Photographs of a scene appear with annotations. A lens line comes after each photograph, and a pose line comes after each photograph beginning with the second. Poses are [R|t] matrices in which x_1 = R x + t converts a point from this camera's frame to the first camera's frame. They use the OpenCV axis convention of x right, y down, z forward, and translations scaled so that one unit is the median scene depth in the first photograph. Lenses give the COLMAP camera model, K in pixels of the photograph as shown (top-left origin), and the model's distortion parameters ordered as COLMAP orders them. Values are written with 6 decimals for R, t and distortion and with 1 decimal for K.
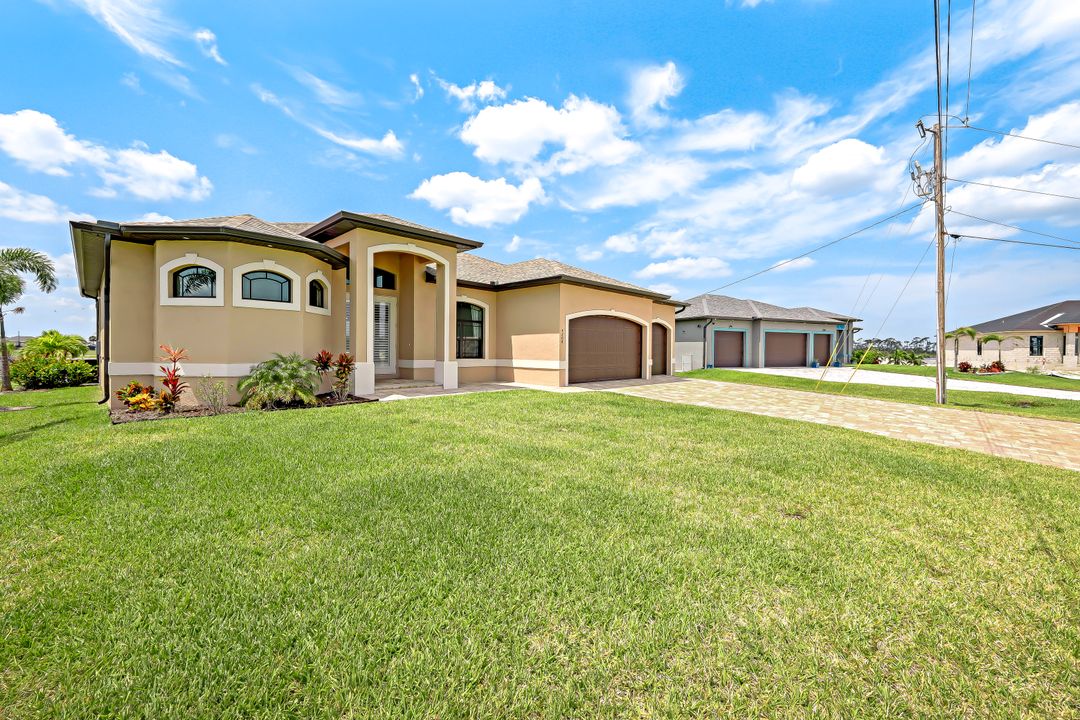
lens RADIAL K [[460.7, 0, 539.5], [0, 460.7, 356.9], [0, 0, 1]] dist [0.008935, -0.000147]
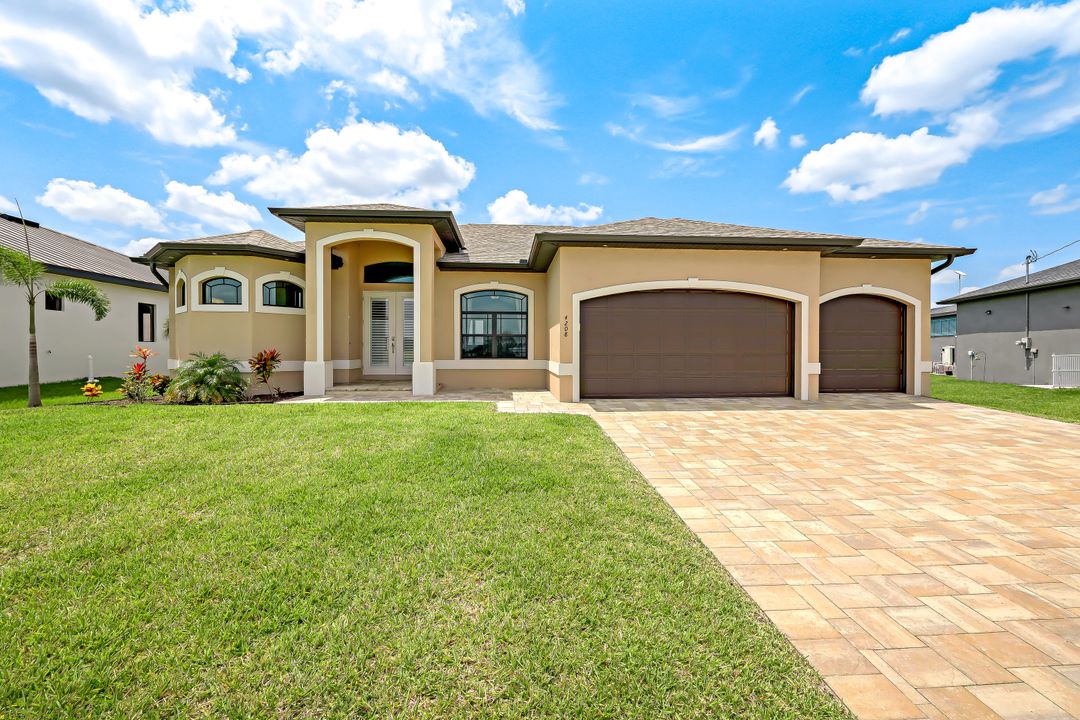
lens RADIAL K [[460.7, 0, 544.3], [0, 460.7, 355.1], [0, 0, 1]] dist [0.008935, -0.000147]
pose [[0.728234, -0.003007, -0.685322, 0.382535], [-0.003701, 0.999959, -0.008319, 0.001868], [0.685319, 0.008594, 0.728192, 0.391315]]
